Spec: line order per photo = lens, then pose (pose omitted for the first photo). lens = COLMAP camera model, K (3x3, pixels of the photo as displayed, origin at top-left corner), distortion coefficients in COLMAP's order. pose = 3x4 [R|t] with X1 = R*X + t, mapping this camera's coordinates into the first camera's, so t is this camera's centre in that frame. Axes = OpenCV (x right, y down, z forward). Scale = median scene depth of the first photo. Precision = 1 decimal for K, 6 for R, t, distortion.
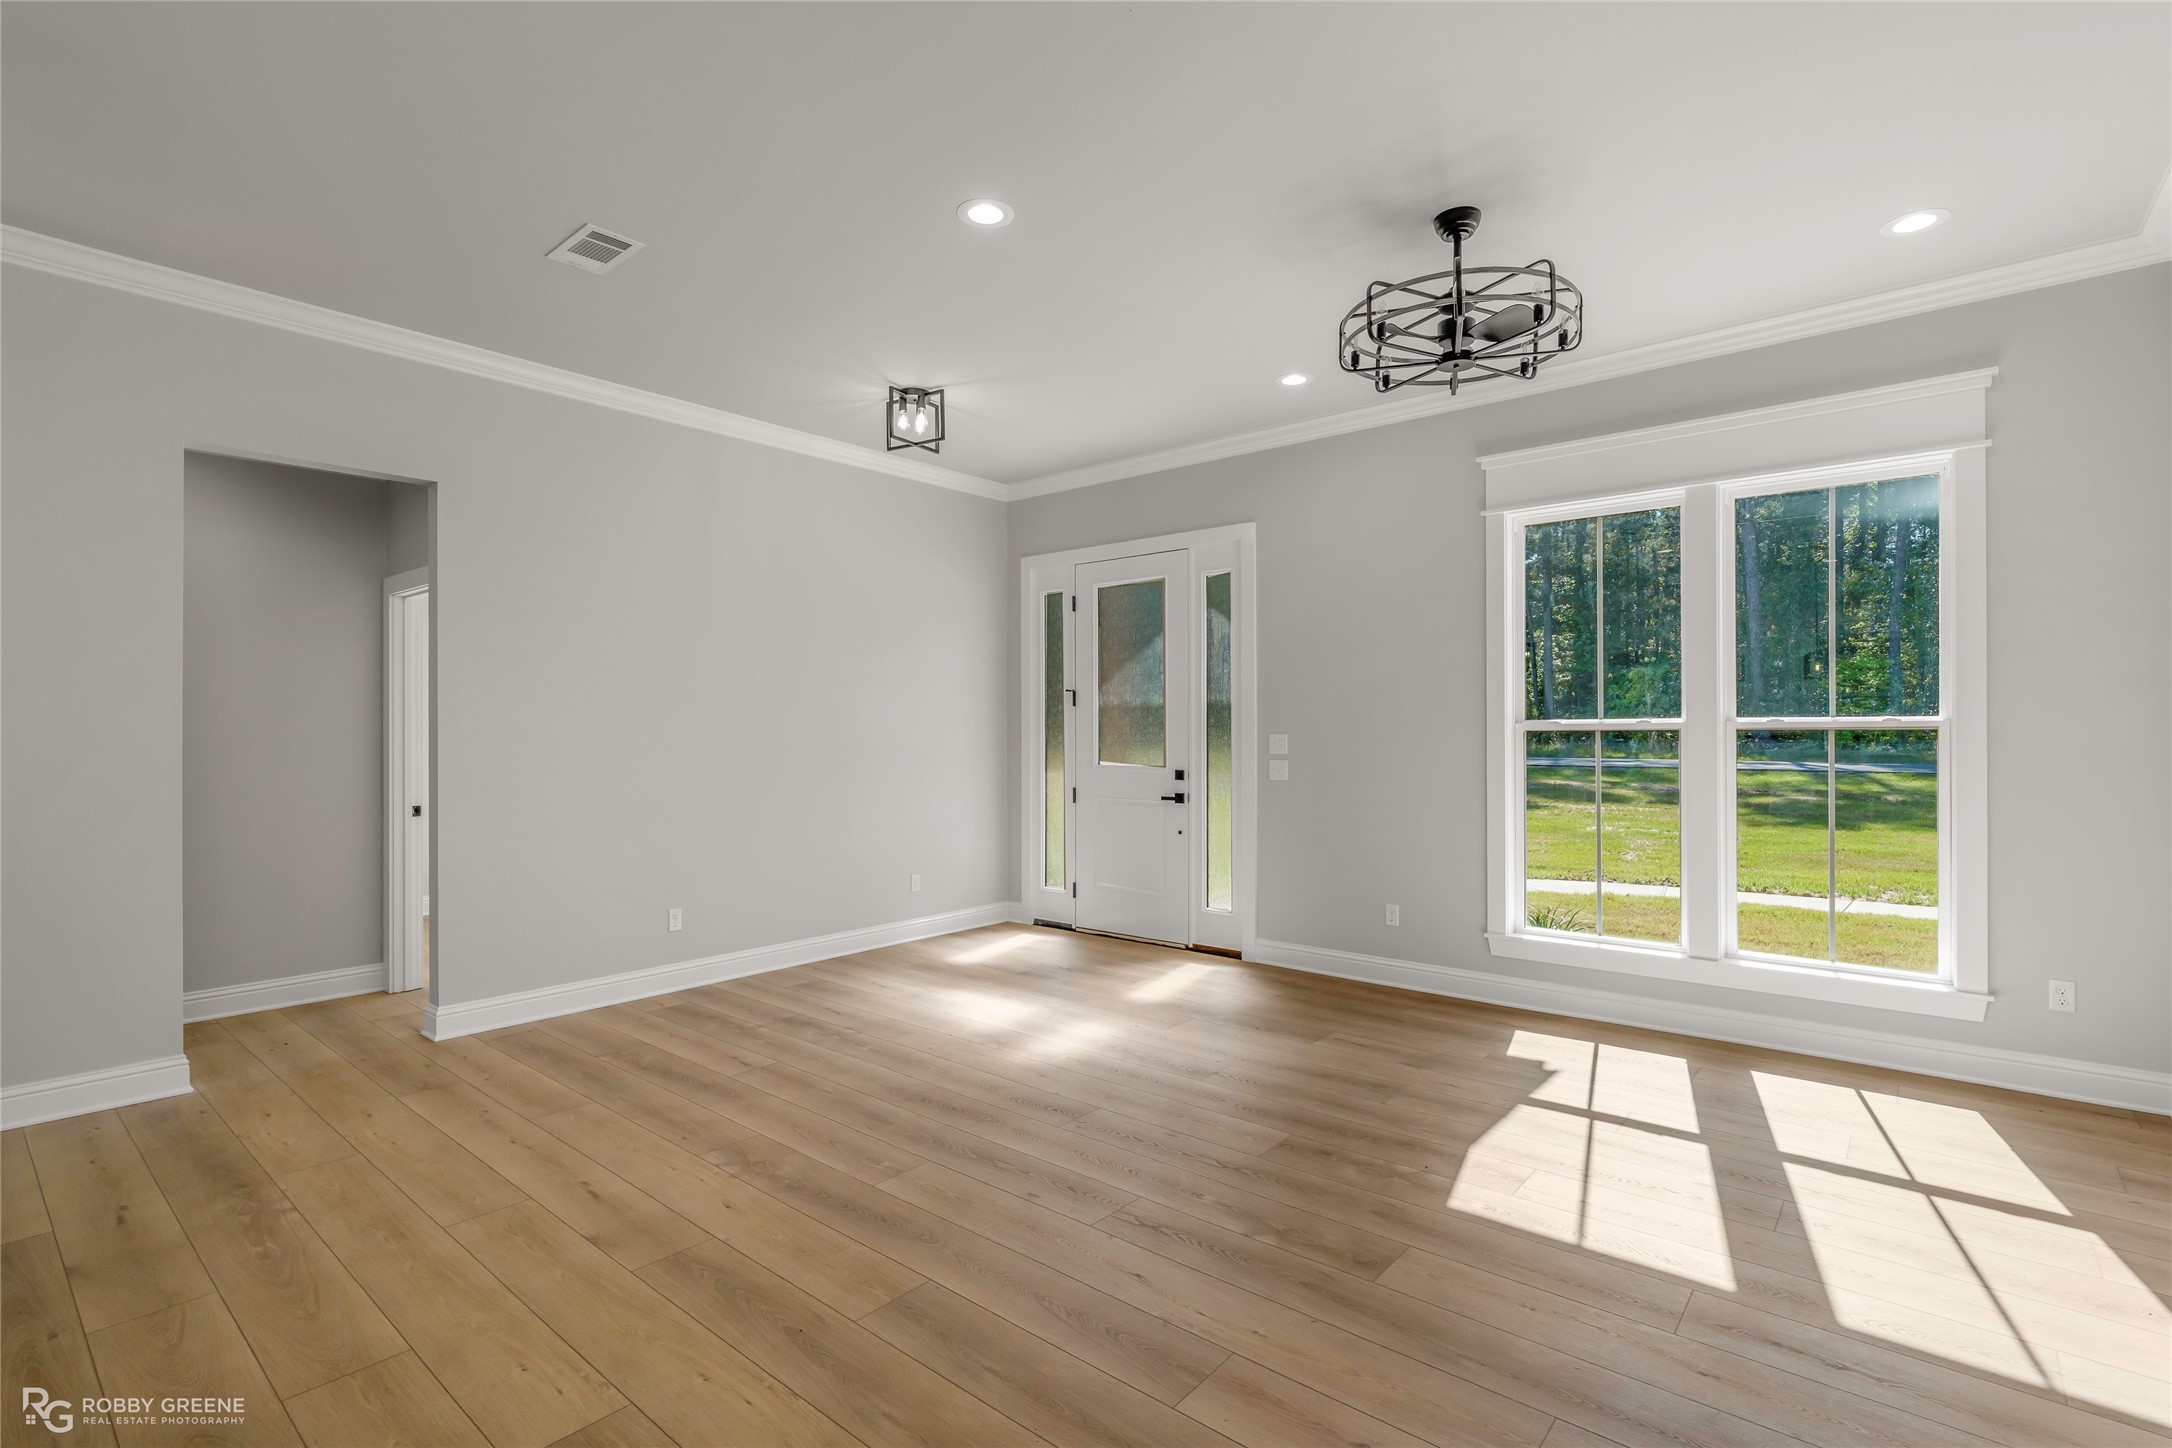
lens RADIAL K [[981.2, 0, 1072.0], [0, 981.2, 745.5], [0, 0, 1]] dist [-0.013324, 0.002337]
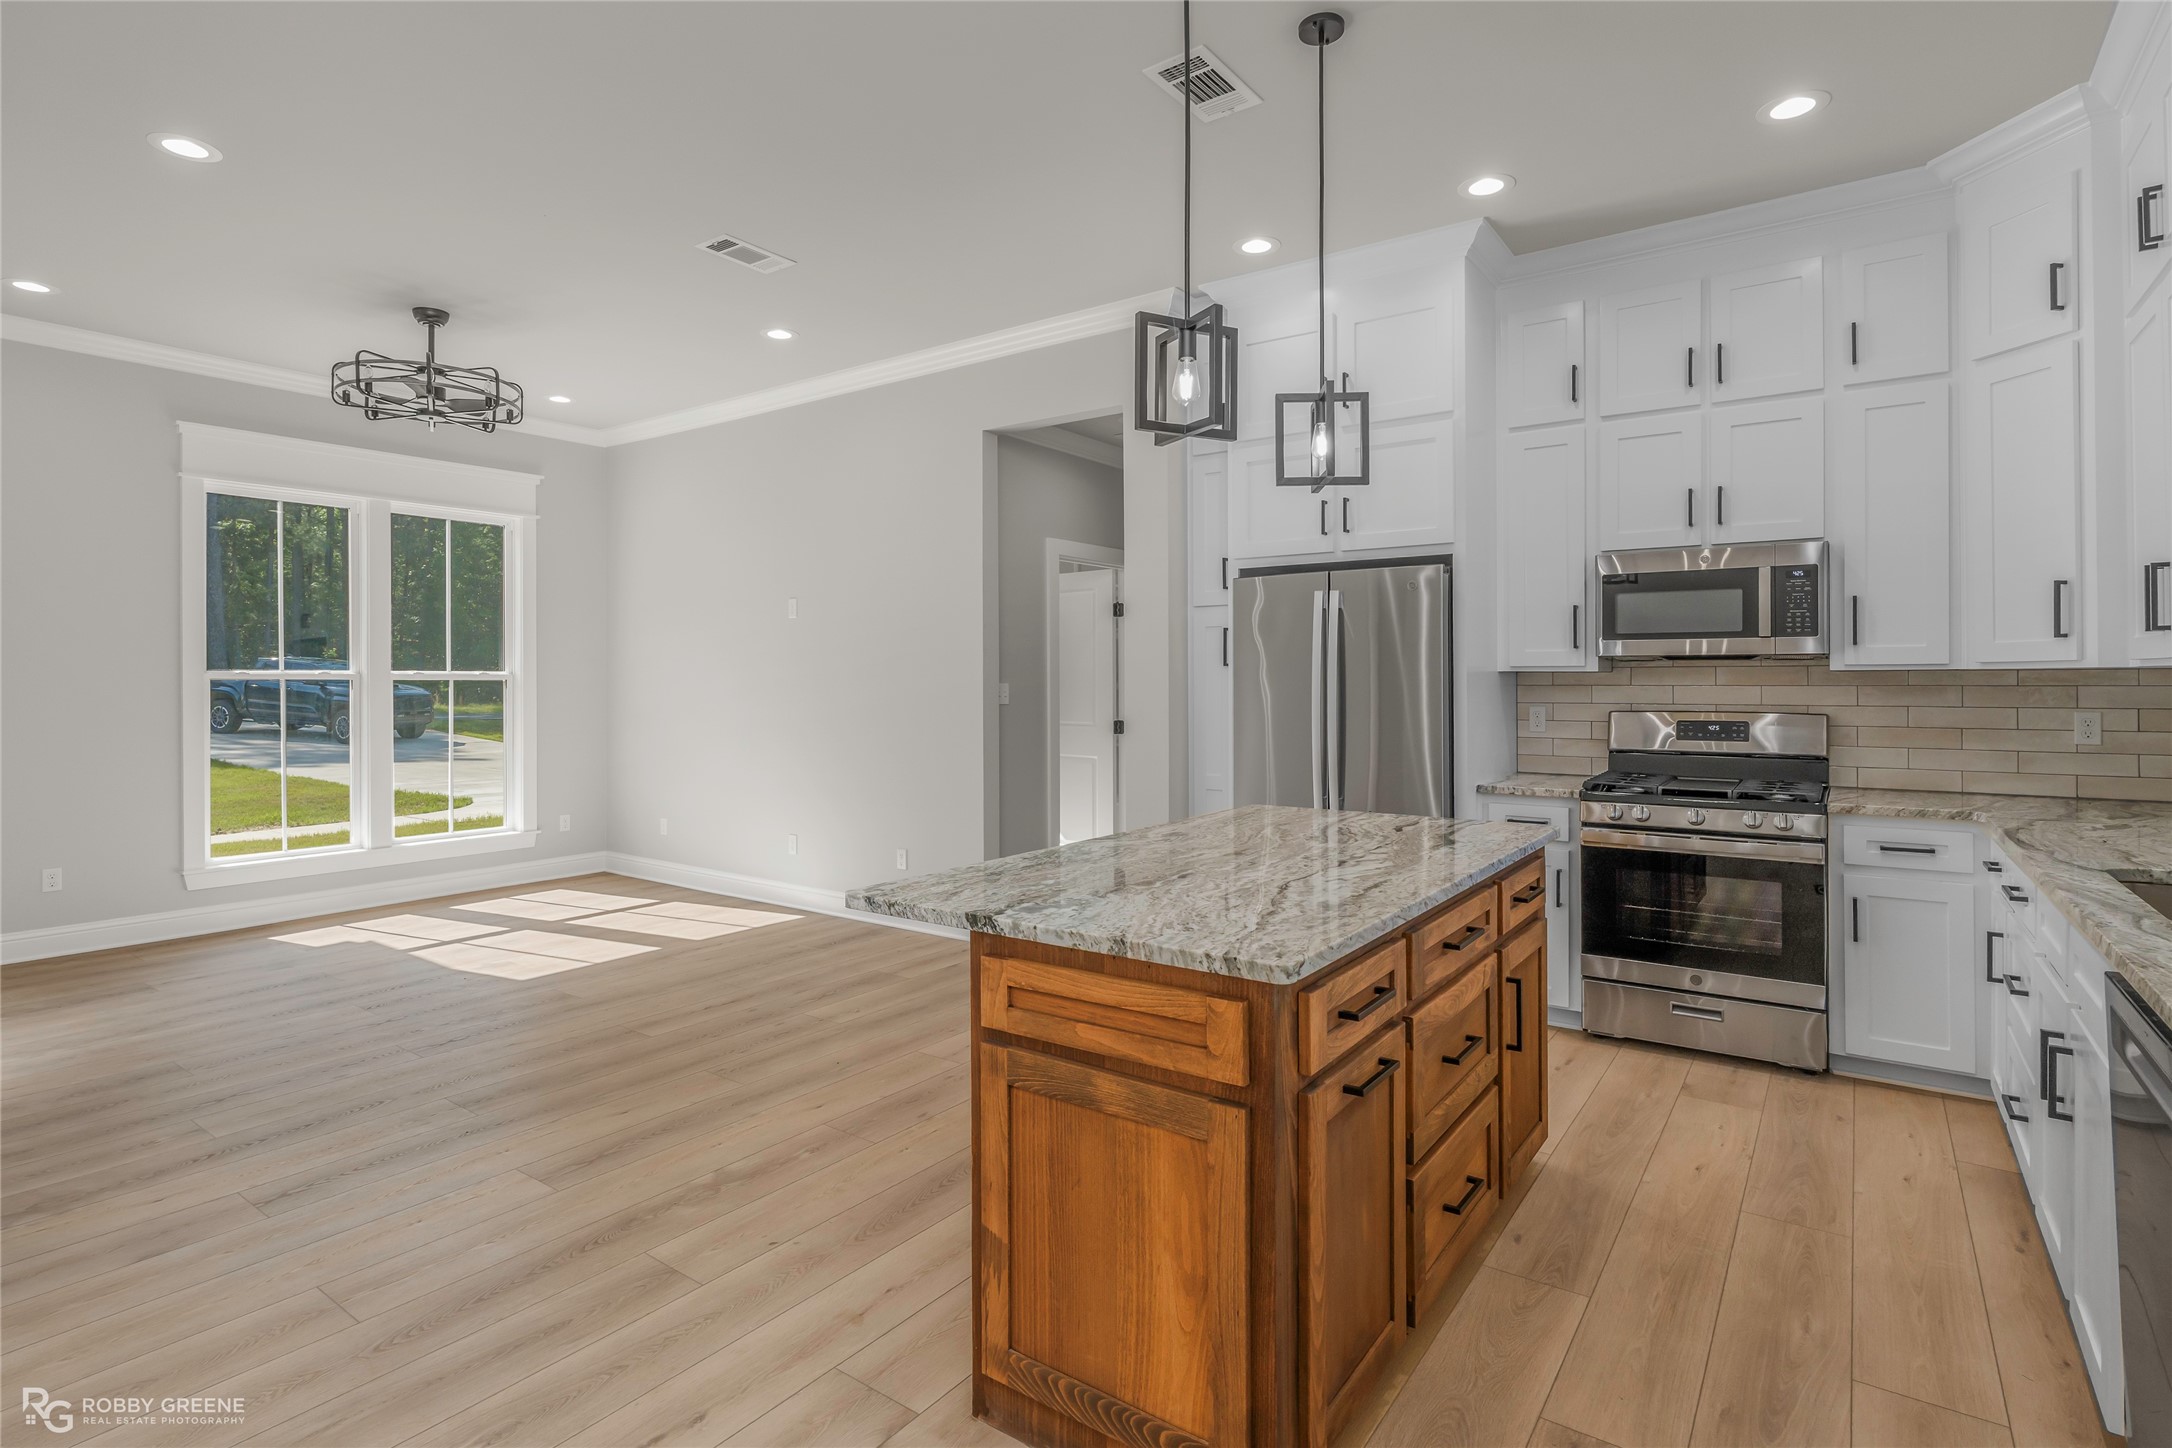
lens RADIAL K [[1064.2, 0, 1092.9], [0, 1064.2, 681.5], [0, 0, 1]] dist [-0.006342, 0.001869]
pose [[-0.089199, 0.002062, 0.996012, -0.943931], [0.014217, 0.999899, -0.000797, 0.002334], [-0.995912, 0.014090, -0.089219, 0.146998]]
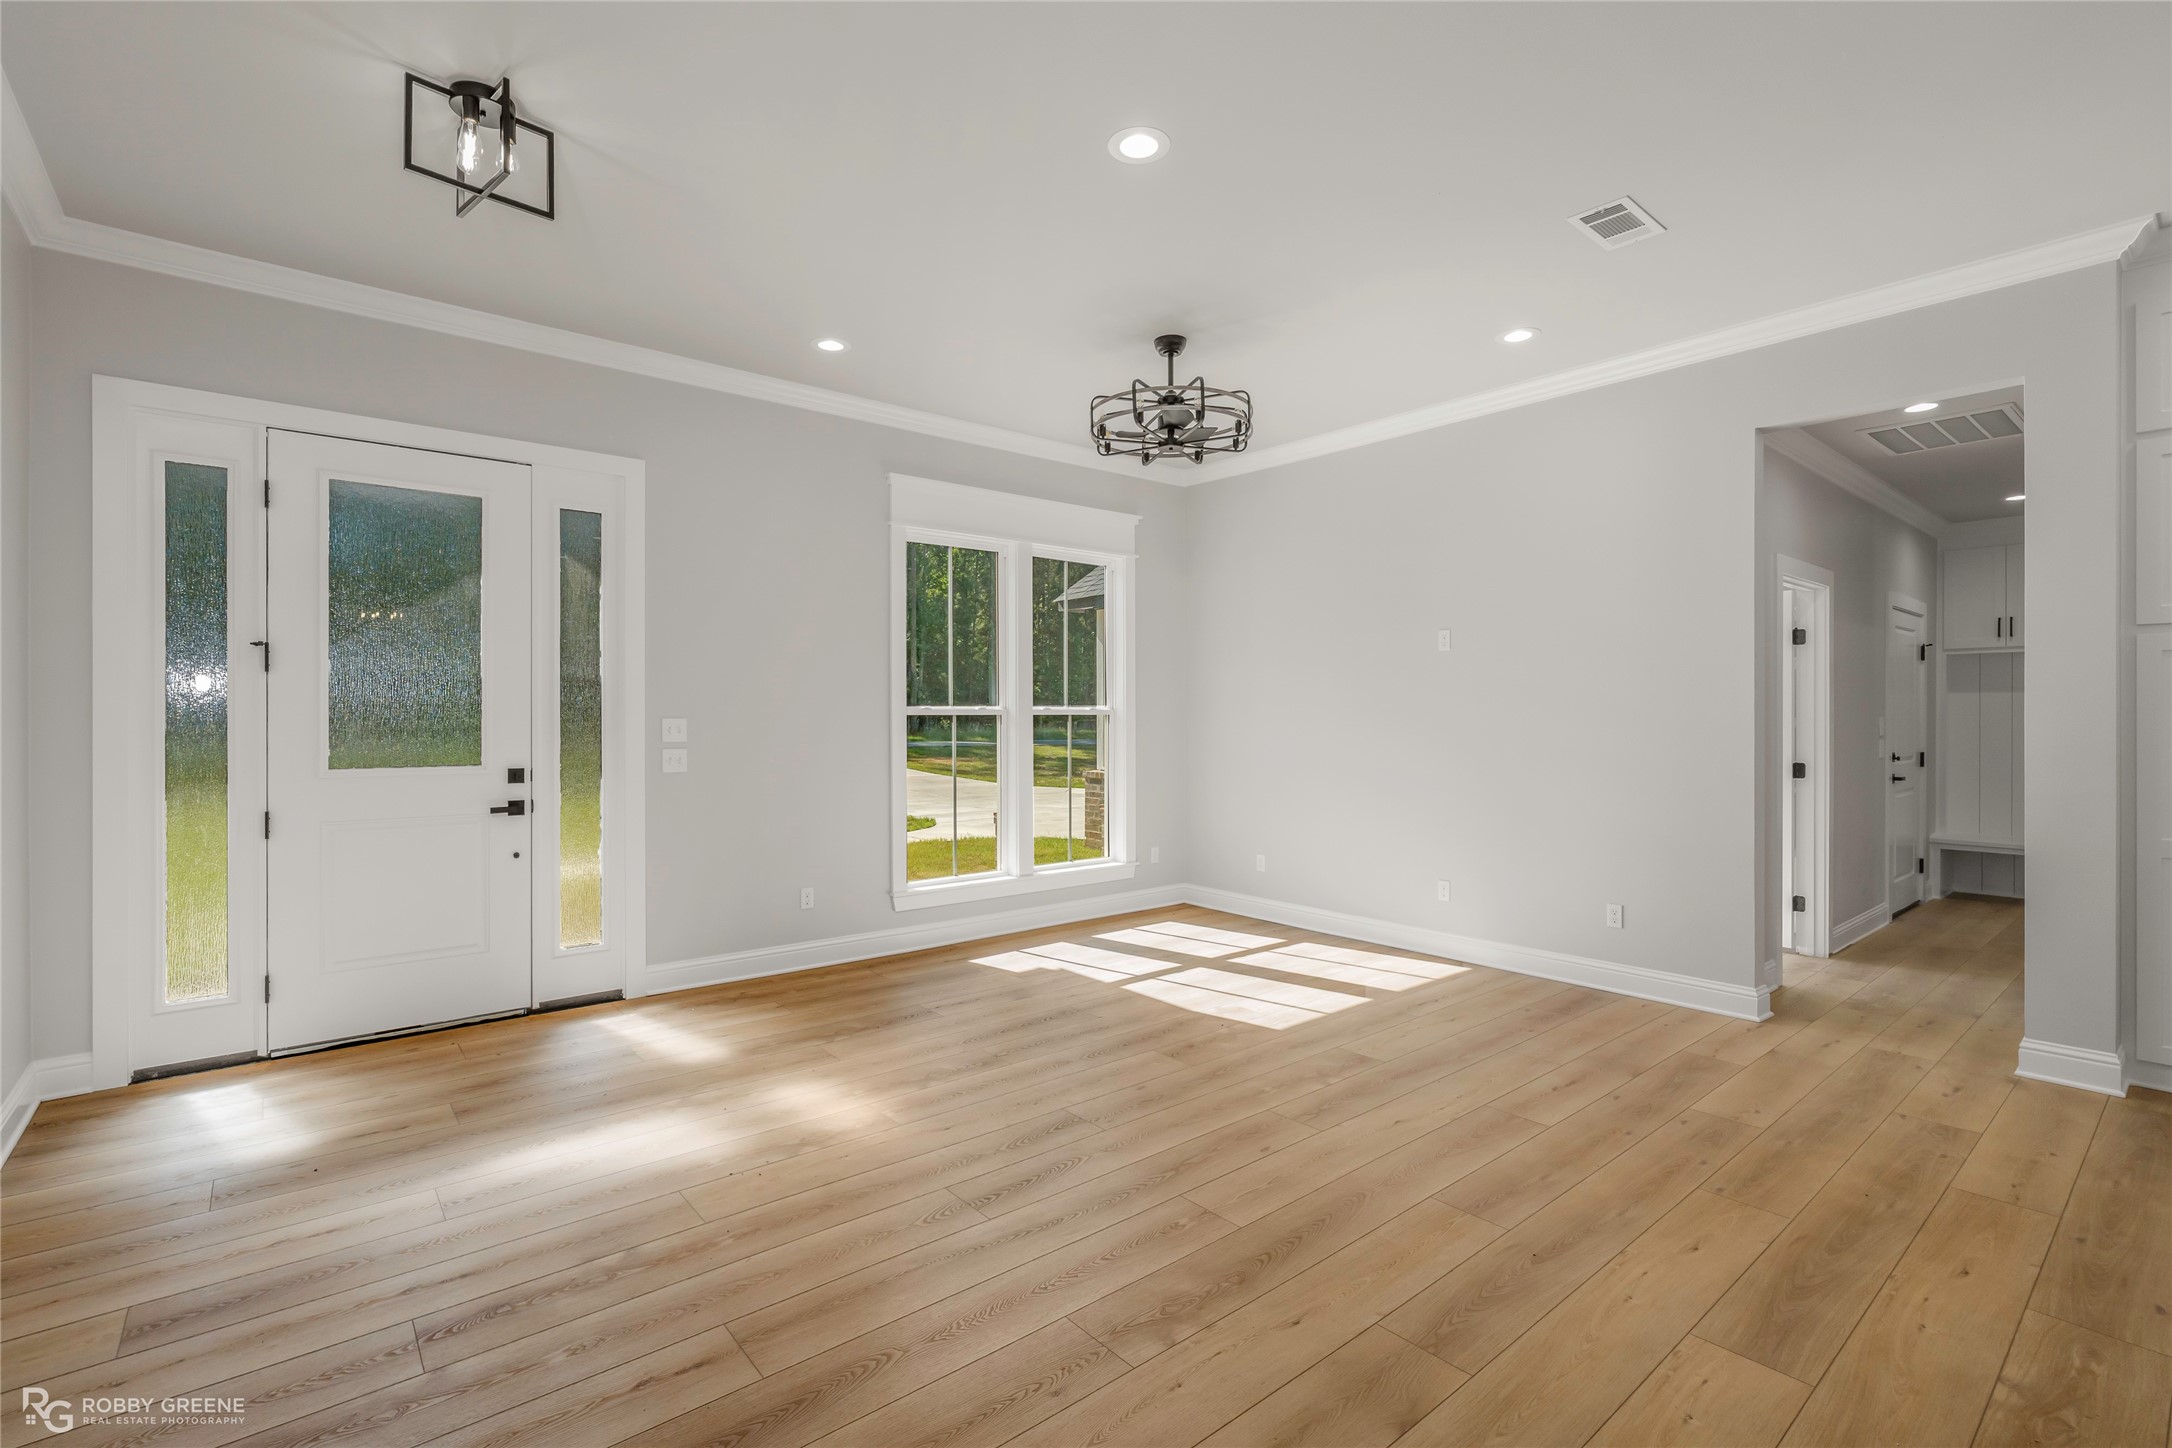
lens RADIAL K [[981.2, 0, 1084.0], [0, 981.2, 727.0], [0, 0, 1]] dist [-0.013324, 0.002337]
pose [[0.174682, -0.010432, 0.984570, -0.770108], [0.012456, 0.999887, 0.008384, -0.009437], [-0.984546, 0.010799, 0.174793, 0.687060]]
